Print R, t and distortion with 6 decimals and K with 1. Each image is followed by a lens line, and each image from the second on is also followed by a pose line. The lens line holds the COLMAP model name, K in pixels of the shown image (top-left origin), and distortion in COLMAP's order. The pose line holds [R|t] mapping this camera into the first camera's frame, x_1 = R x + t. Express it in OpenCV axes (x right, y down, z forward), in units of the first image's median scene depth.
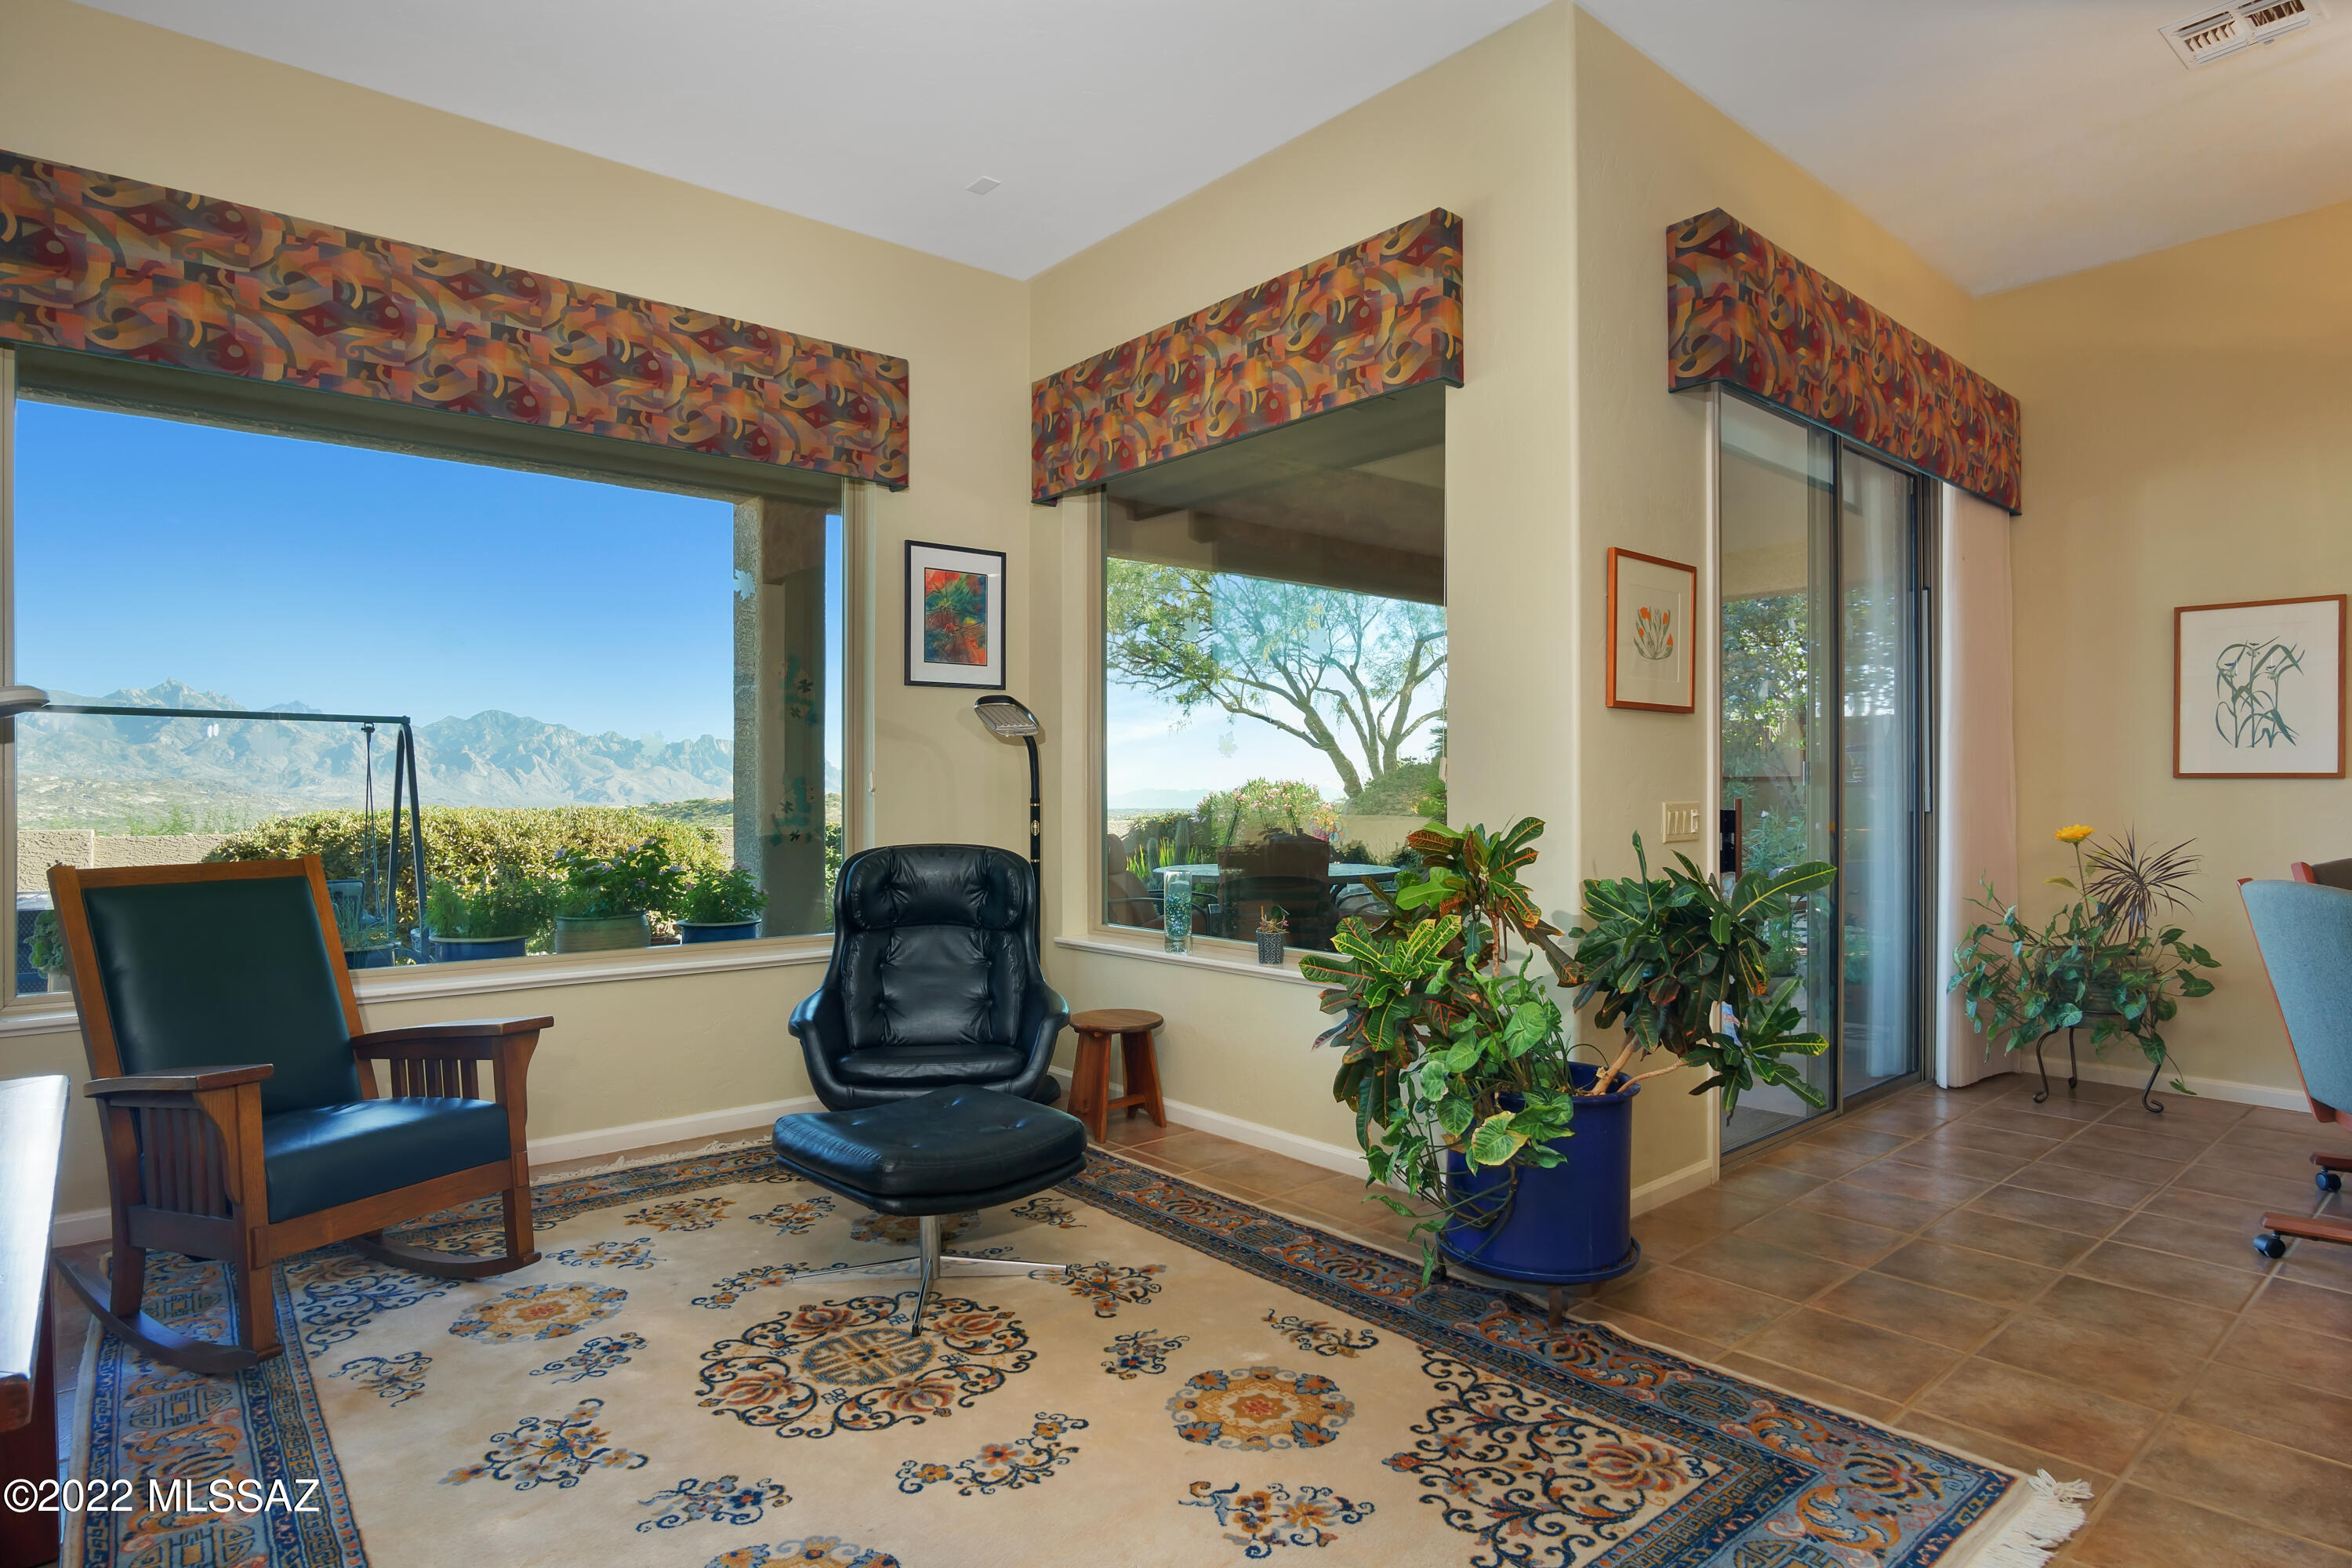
lens RADIAL K [[1261.6, 0, 1151.7], [0, 1261.6, 801.6], [0, 0, 1]] dist [-0.027859, -0.000792]
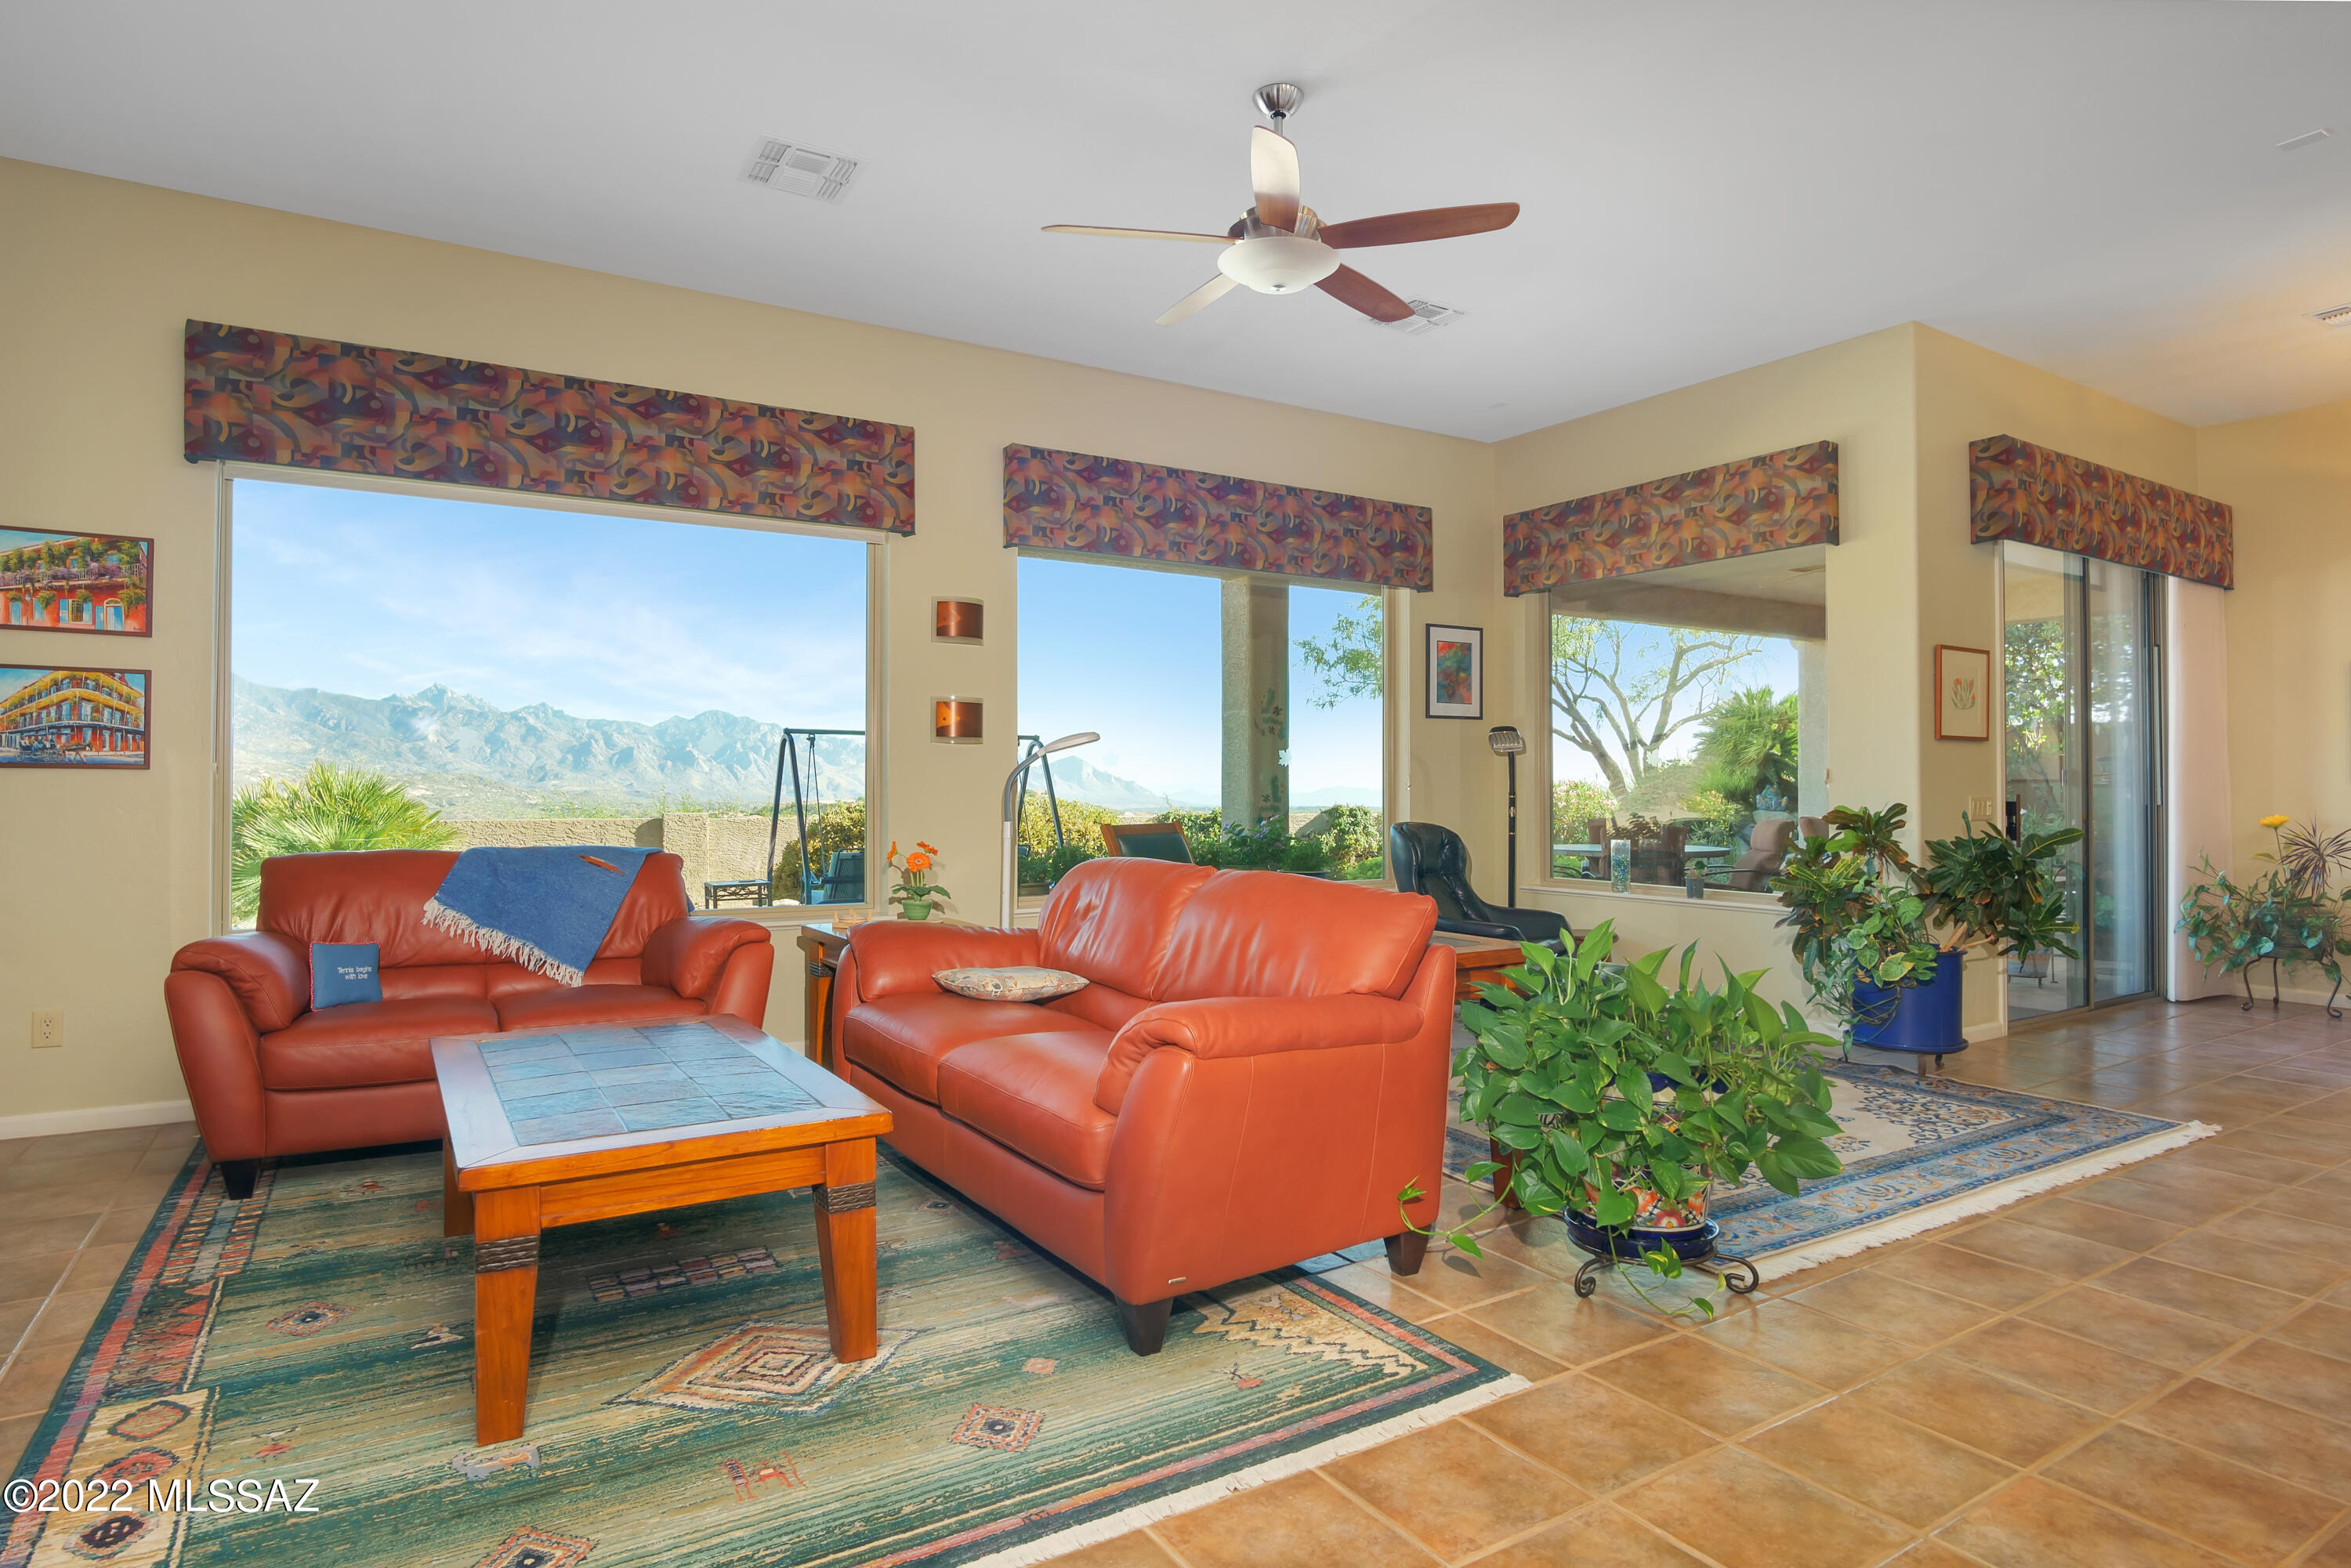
lens RADIAL K [[1255.8, 0, 1162.7], [0, 1255.8, 772.4], [0, 0, 1]] dist [-0.029152, 0.008774]
pose [[0.989387, 0.002799, -0.145277, -0.303312], [-0.005828, 0.999774, -0.020426, 0.006962], [0.145187, 0.021056, 0.989180, -0.575611]]
